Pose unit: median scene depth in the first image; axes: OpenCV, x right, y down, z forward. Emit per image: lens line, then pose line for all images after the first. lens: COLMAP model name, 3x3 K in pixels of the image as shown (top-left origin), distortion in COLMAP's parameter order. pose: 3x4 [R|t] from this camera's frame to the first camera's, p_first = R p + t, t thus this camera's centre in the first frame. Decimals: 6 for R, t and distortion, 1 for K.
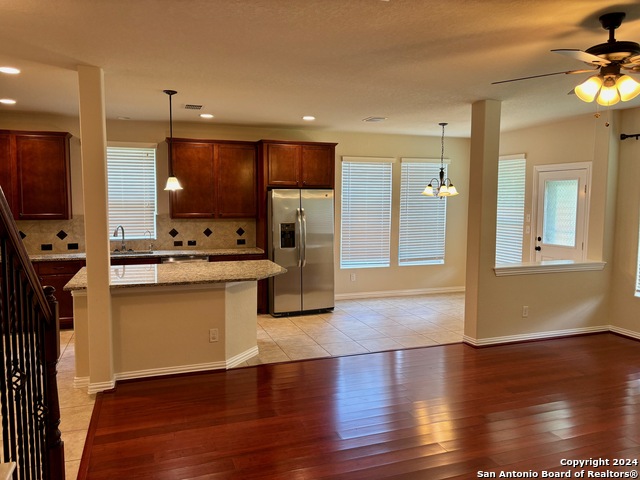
lens RADIAL K [[482.0, 0, 319.7], [0, 482.0, 243.8], [0, 0, 1]] dist [0.044205, -0.053650]
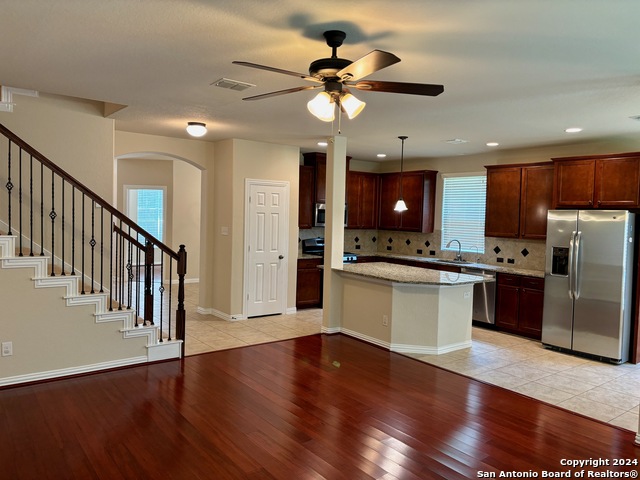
lens RADIAL K [[482.0, 0, 325.2], [0, 482.0, 235.7], [0, 0, 1]] dist [0.044205, -0.053650]
pose [[0.307580, 0.048888, -0.950265, 0.674954], [-0.118708, 0.992849, 0.012655, -0.023844], [0.944088, 0.108912, 0.311184, 0.300061]]
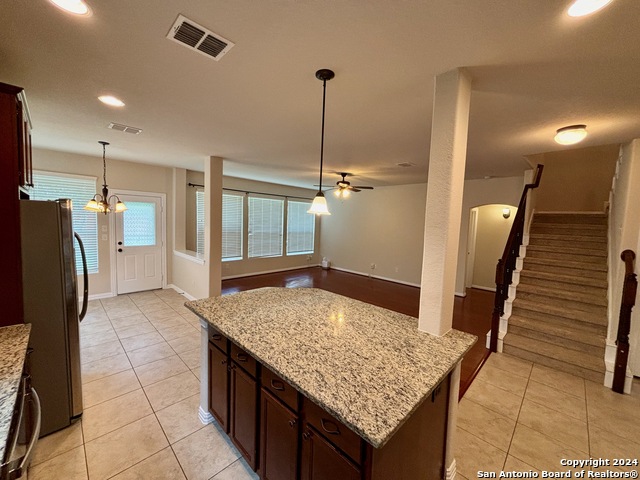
lens RADIAL K [[256.8, 0, 320.7], [0, 256.8, 238.9], [0, 0, 1]] dist [-0.000261, -0.000120]
pose [[-0.434846, -0.086972, 0.896295, -0.487507], [0.047493, 0.991725, 0.119274, -0.089599], [-0.899252, 0.094433, -0.427117, 0.876278]]
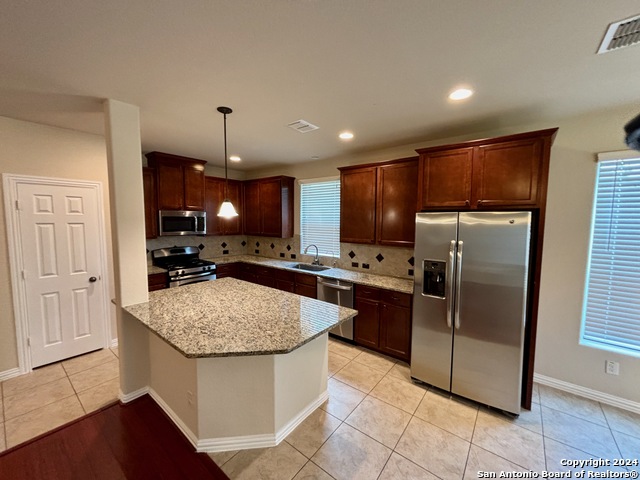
lens RADIAL K [[256.8, 0, 318.6], [0, 256.8, 238.9], [0, 0, 1]] dist [-0.000261, -0.000120]
pose [[0.526780, 0.065158, -0.847501, 0.162509], [-0.087866, 0.995890, 0.021952, -0.069014], [0.845448, 0.062903, 0.530340, 0.667586]]
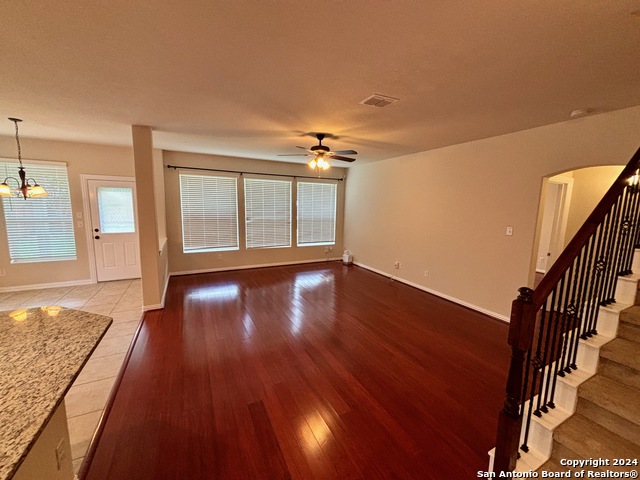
lens RADIAL K [[256.8, 0, 320.7], [0, 256.8, 239.5], [0, 0, 1]] dist [-0.000261, -0.000120]
pose [[-0.122496, -0.141004, 0.982401, -0.358590], [0.074980, 0.985712, 0.150828, -0.049916], [-0.989633, 0.092136, -0.110173, 0.511402]]
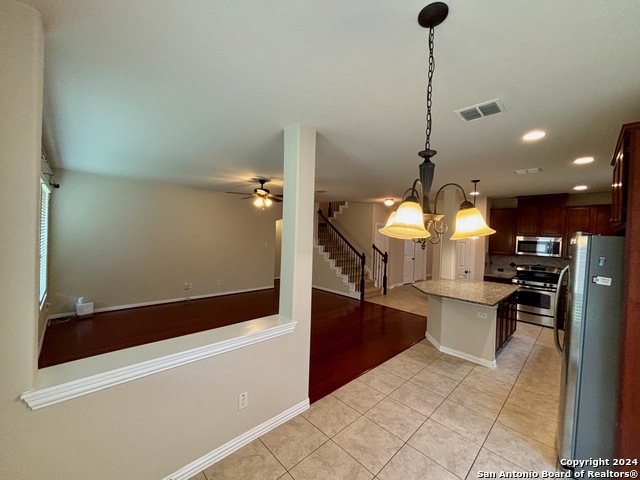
lens RADIAL K [[256.8, 0, 320.7], [0, 256.8, 242.1], [0, 0, 1]] dist [-0.000261, -0.000120]
pose [[-0.911184, -0.025267, -0.411223, 0.406545], [-0.078749, 0.990396, 0.113639, -0.117545], [0.404403, 0.135930, -0.904423, 1.195500]]
